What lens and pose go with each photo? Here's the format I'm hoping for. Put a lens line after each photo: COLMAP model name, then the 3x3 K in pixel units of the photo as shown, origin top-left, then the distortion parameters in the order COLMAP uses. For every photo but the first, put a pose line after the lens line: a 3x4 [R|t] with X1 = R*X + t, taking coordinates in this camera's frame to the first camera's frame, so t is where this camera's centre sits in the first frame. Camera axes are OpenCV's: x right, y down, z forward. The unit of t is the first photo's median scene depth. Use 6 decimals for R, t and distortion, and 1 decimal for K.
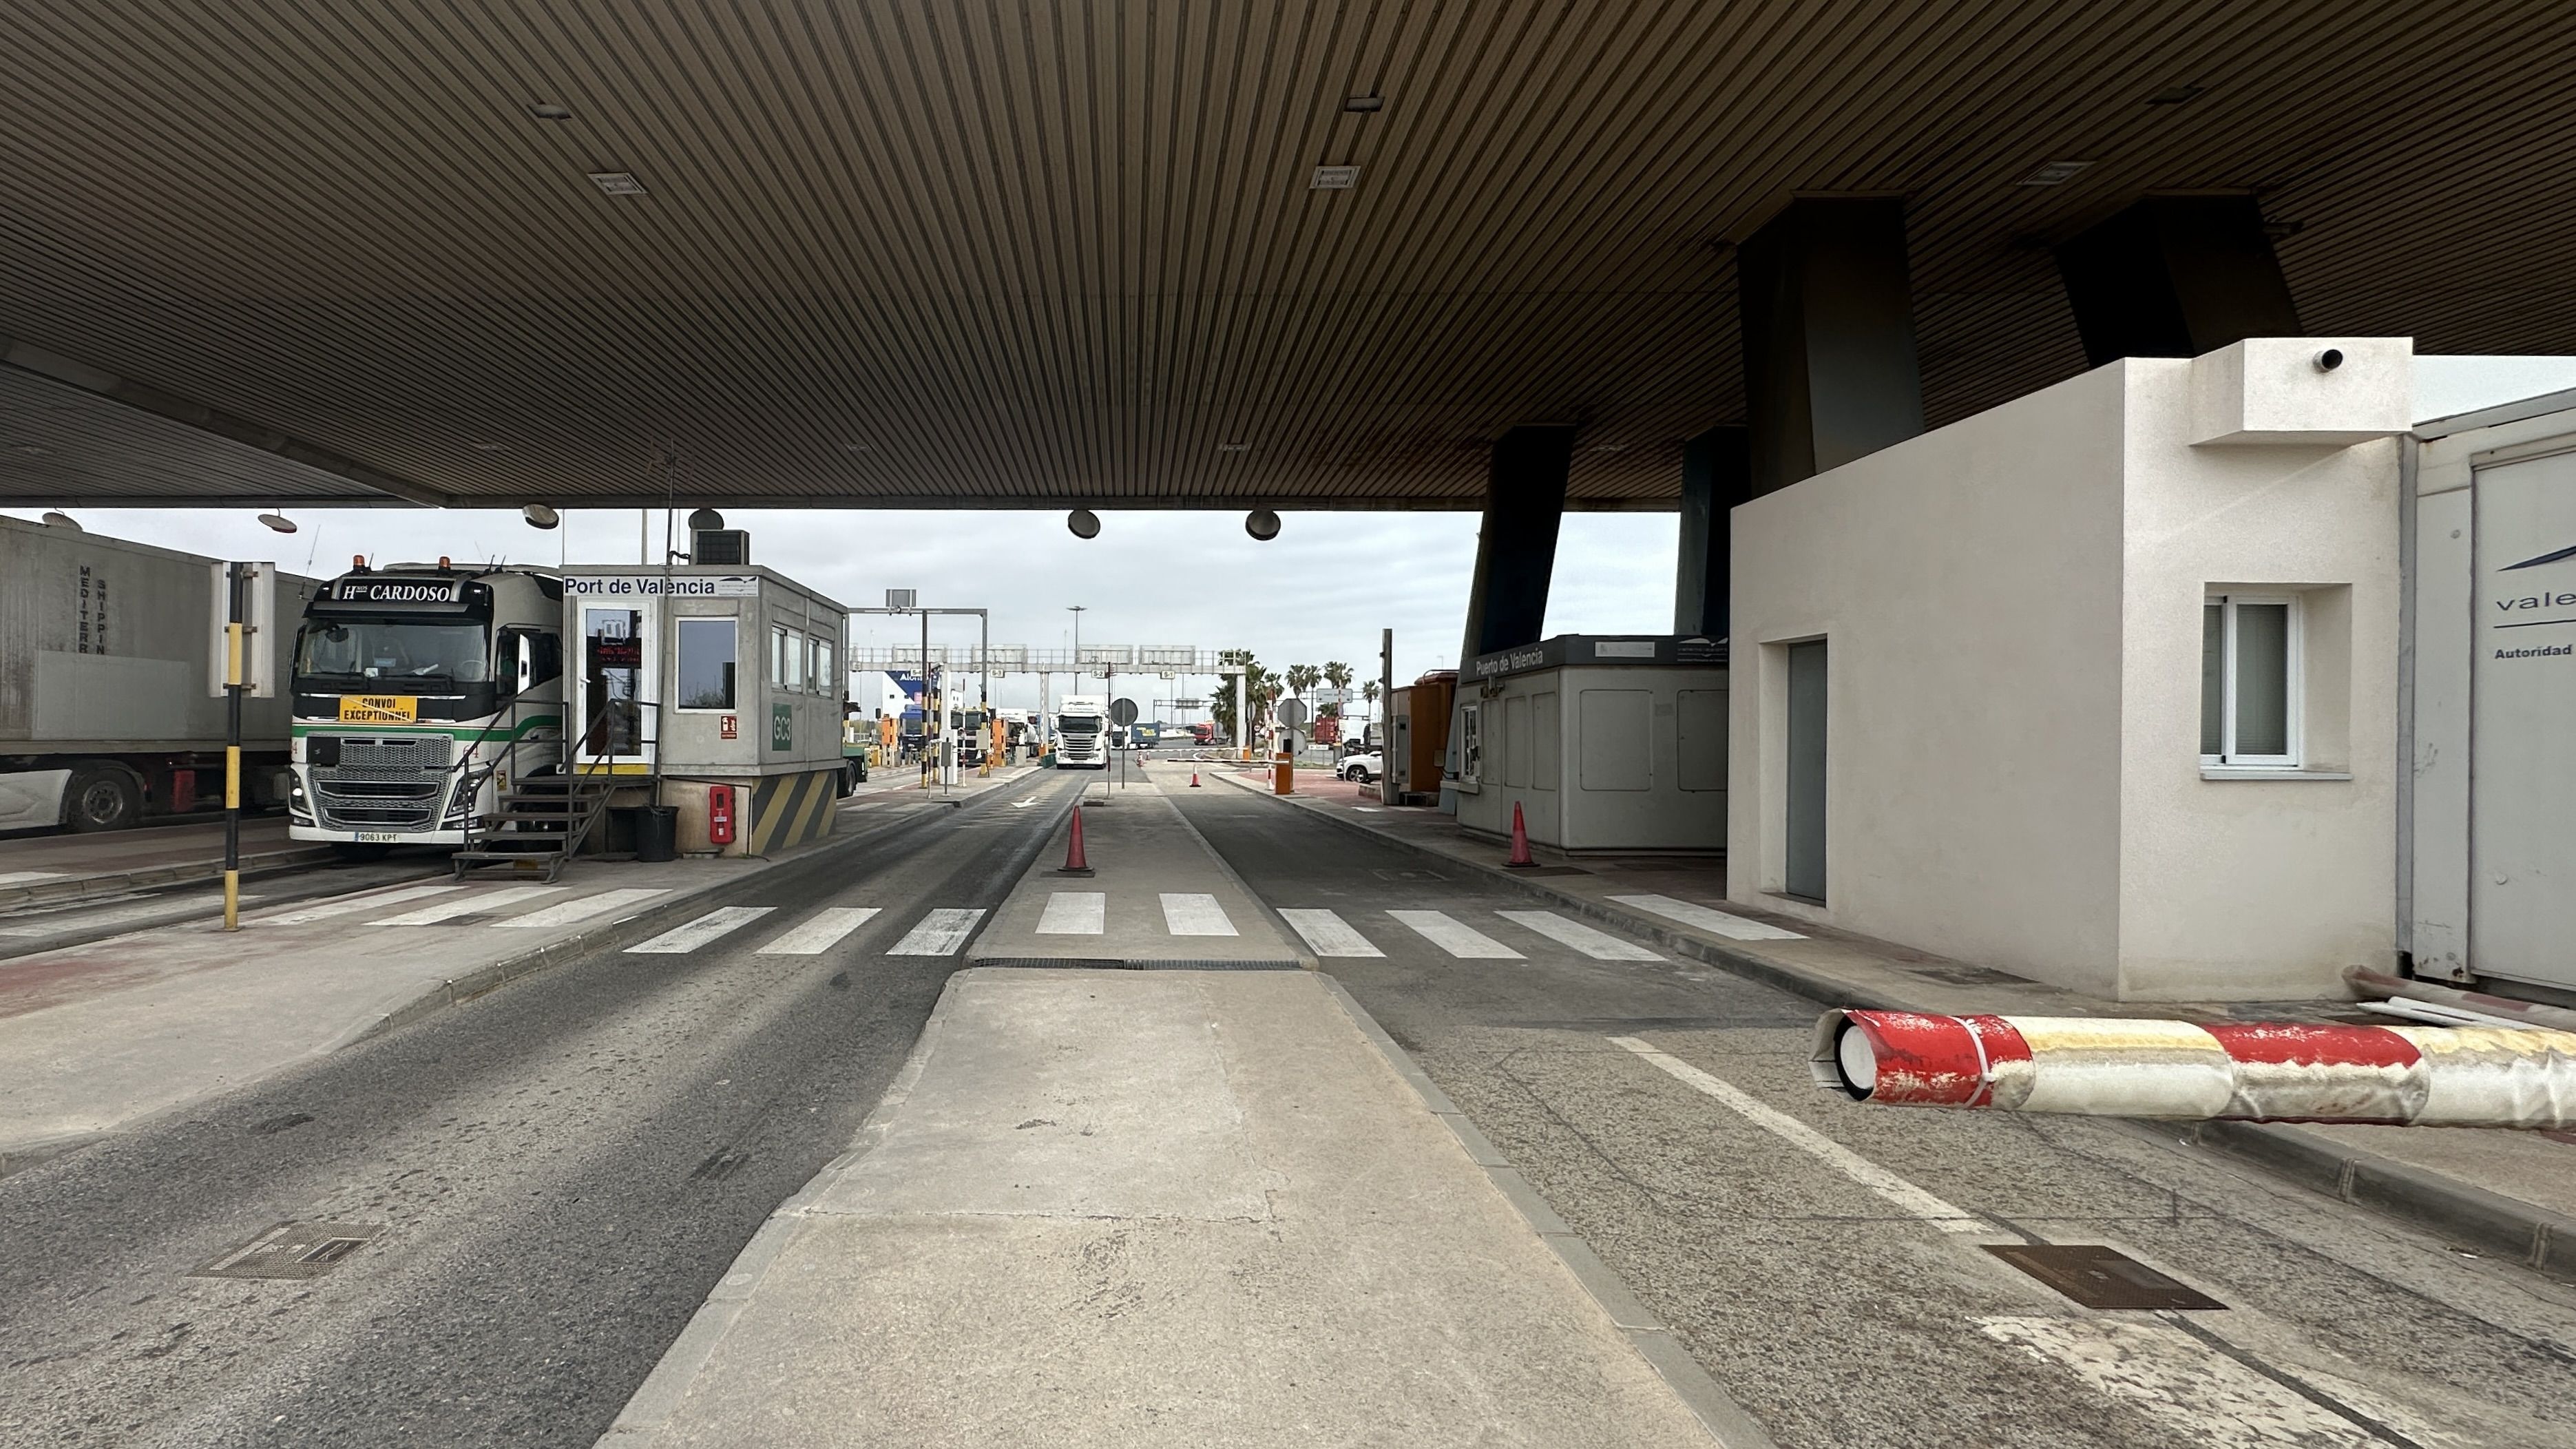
lens RADIAL K [[1040.5, 0, 1129.5], [0, 1040.5, 745.9], [0, 0, 1]] dist [0.000092, 0.004810]
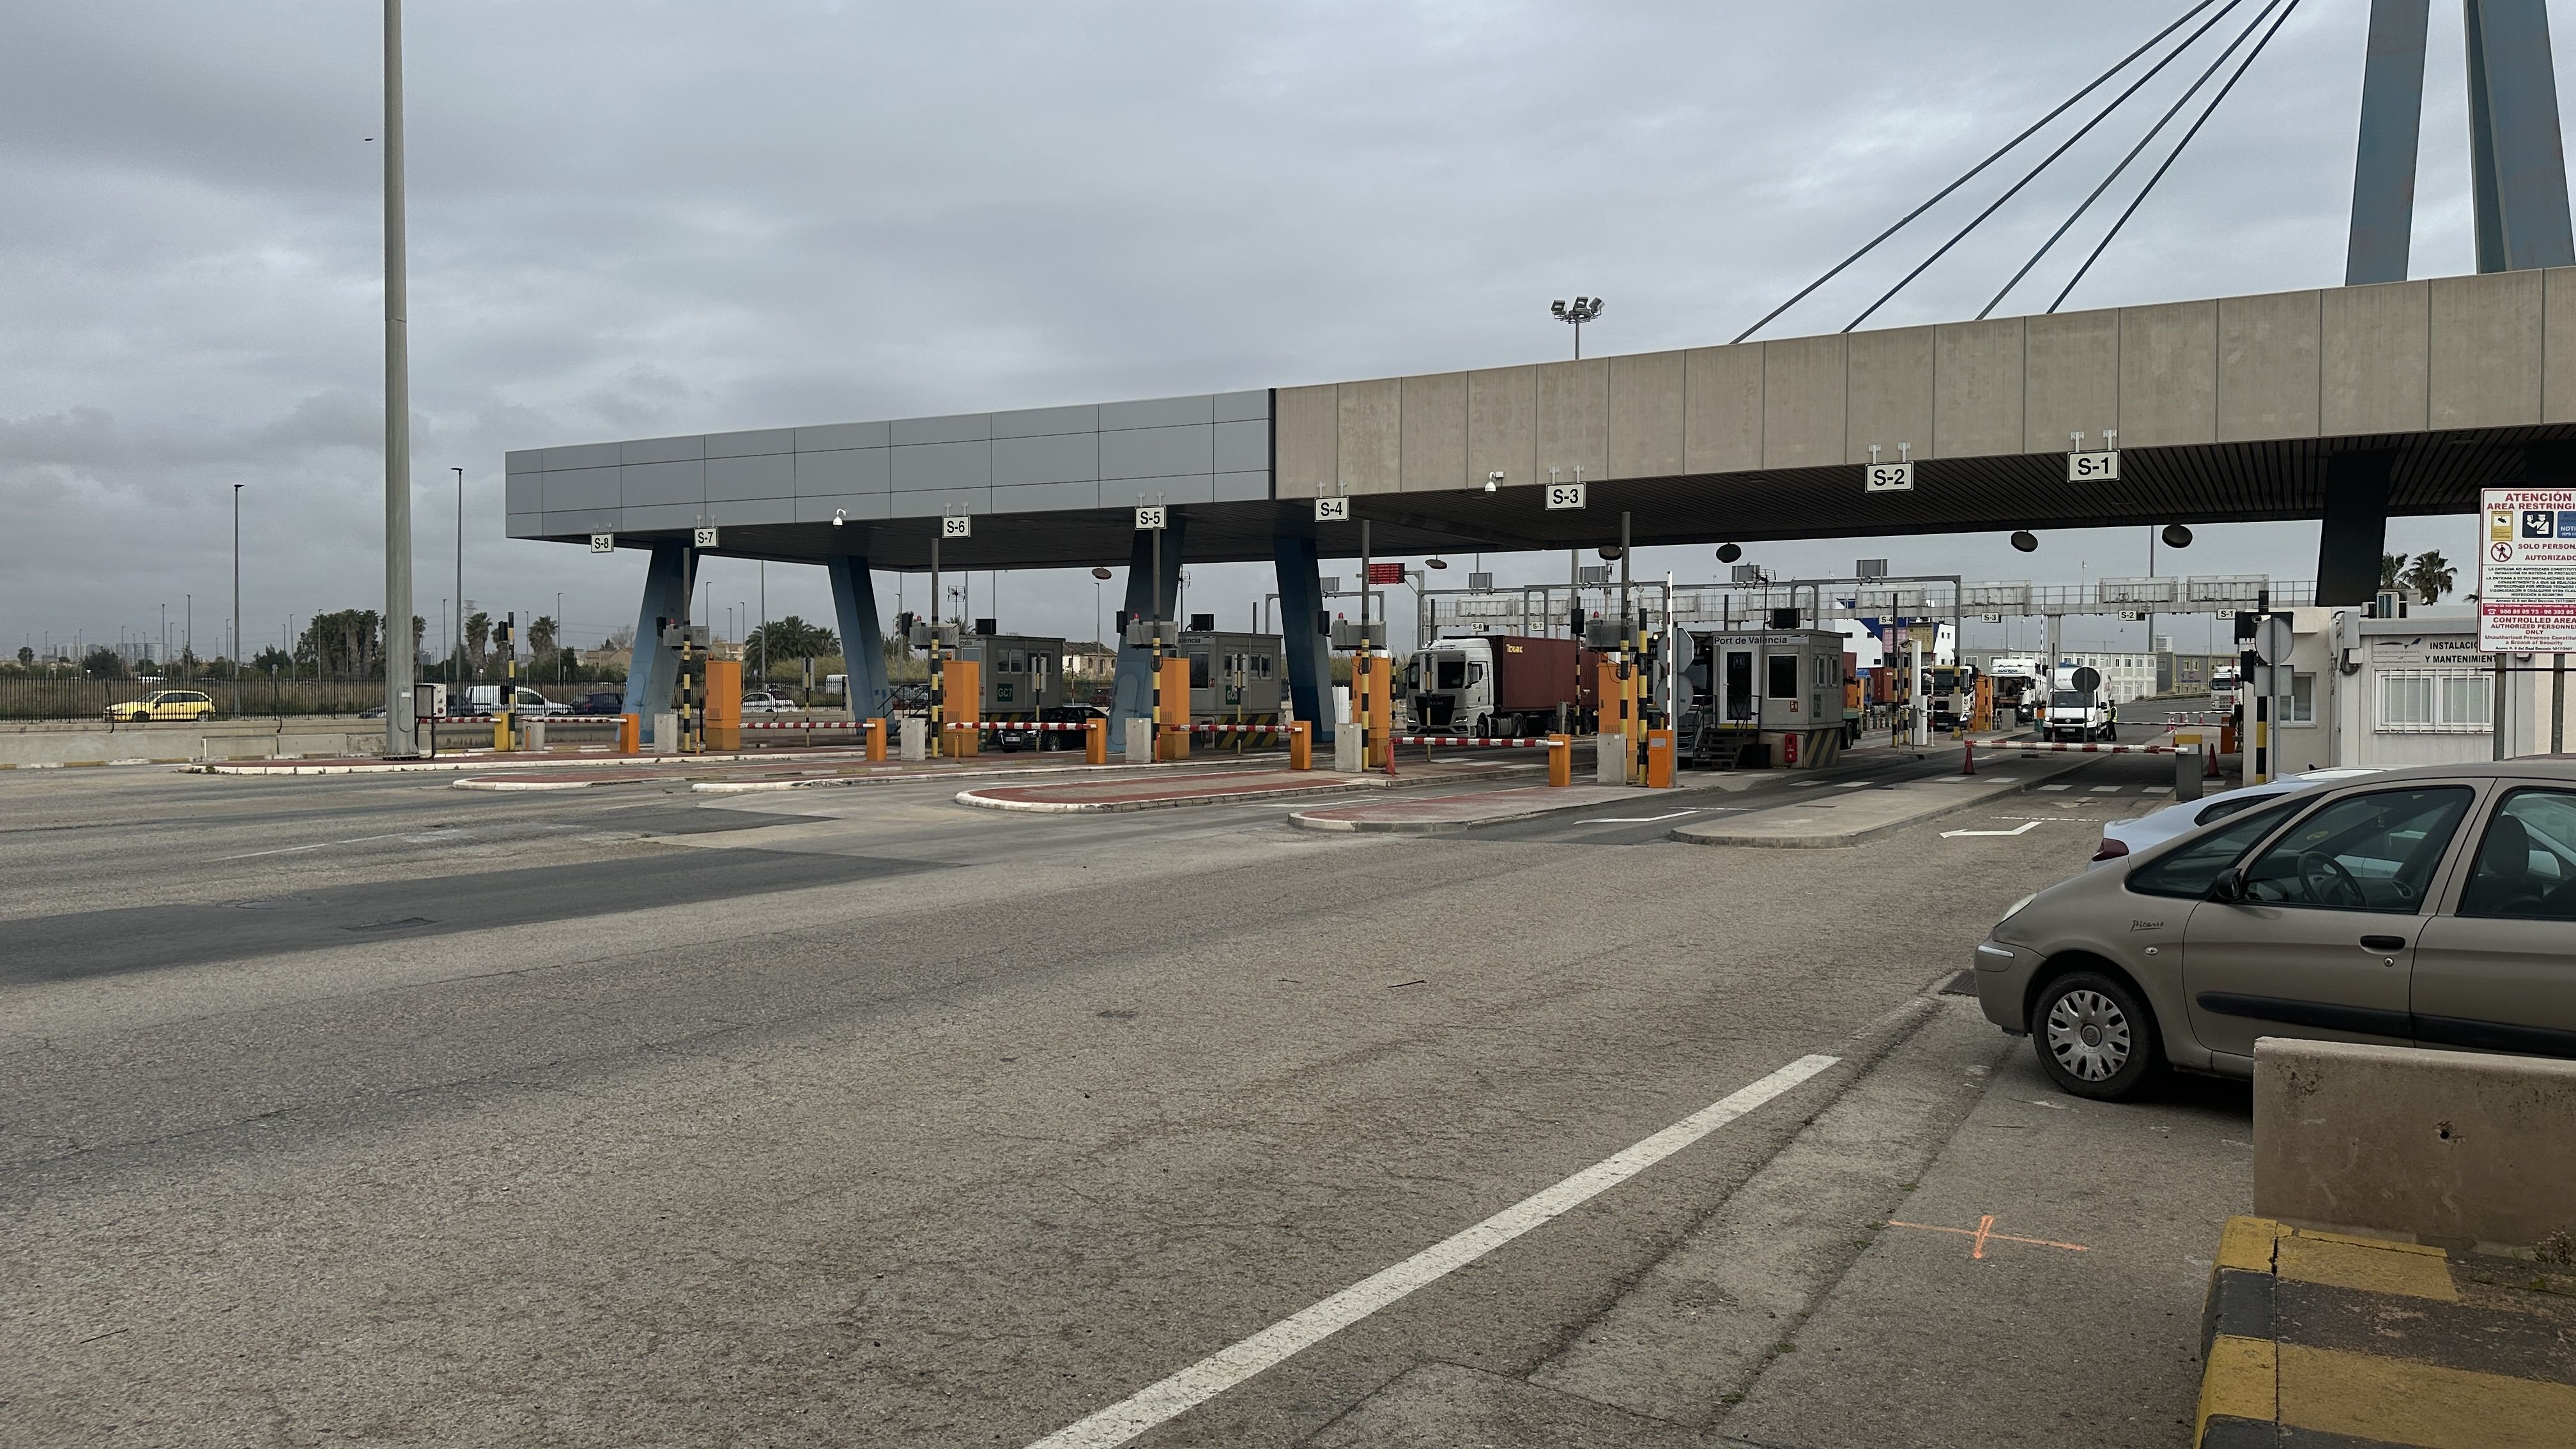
lens RADIAL K [[1790.5, 0, 1298.9], [0, 1790.5, 712.4], [0, 0, 1]] dist [0.111221, -0.150967]
pose [[0.869152, 0.002014, -0.494541, 0.291363], [0.001962, 0.999970, 0.007521, -0.018747], [0.494541, -0.007507, 0.869122, -1.414183]]
